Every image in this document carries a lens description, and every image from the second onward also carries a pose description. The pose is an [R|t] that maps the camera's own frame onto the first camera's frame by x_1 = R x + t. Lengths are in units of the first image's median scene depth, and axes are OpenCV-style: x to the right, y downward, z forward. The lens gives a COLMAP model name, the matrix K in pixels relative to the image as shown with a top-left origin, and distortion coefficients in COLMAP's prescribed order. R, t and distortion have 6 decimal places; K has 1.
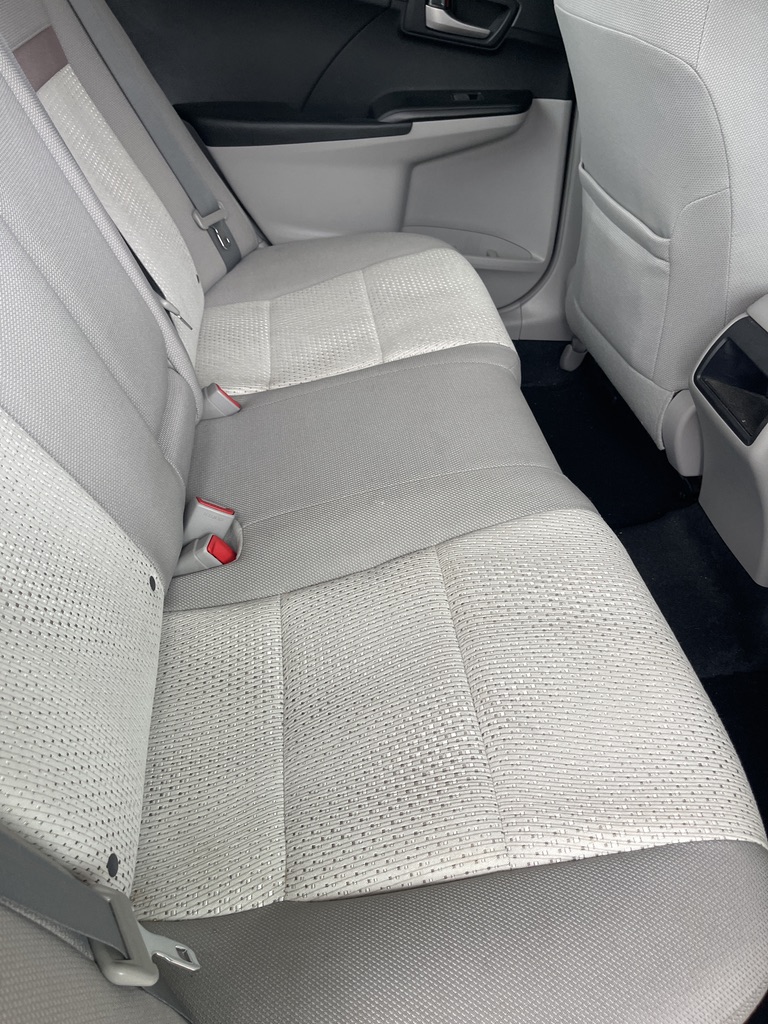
lens RADIAL K [[751.8, 0, 382.6], [0, 751.8, 534.8], [0, 0, 1]] dist [0.030053, -0.052928]
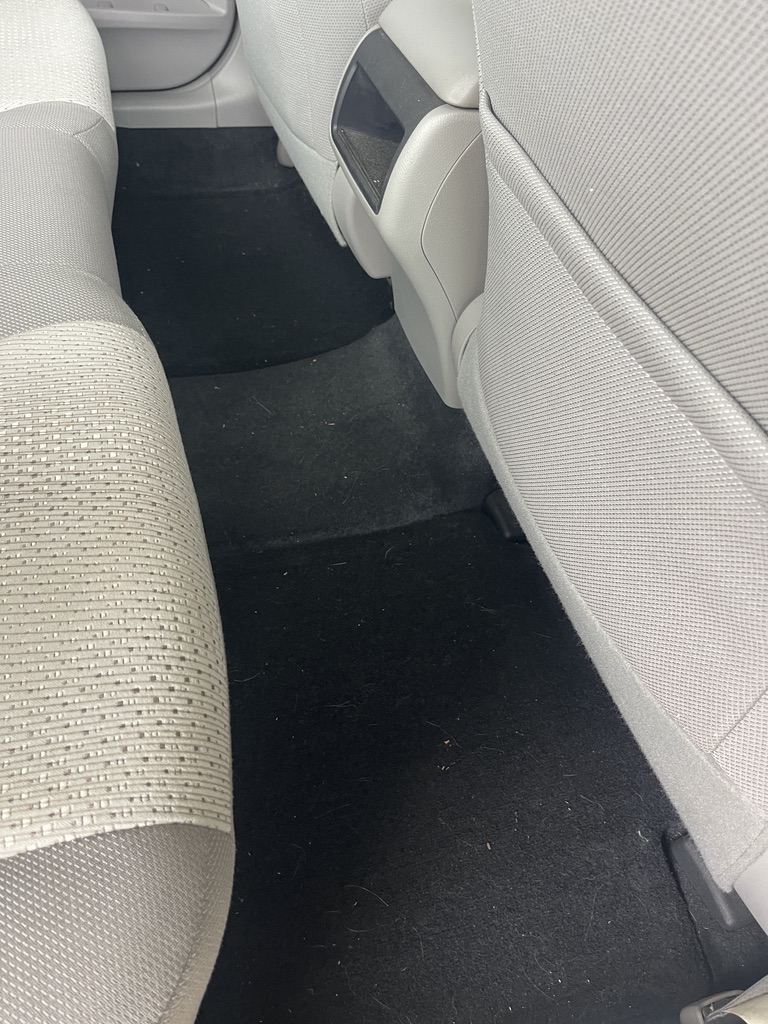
lens RADIAL K [[751.8, 0, 382.6], [0, 751.8, 534.8], [0, 0, 1]] dist [0.030053, -0.052928]
pose [[0.982203, -0.131852, 0.133761, 0.325400], [0.104626, 0.975536, 0.193346, 0.040143], [-0.155981, -0.175910, 0.971970, 0.219661]]
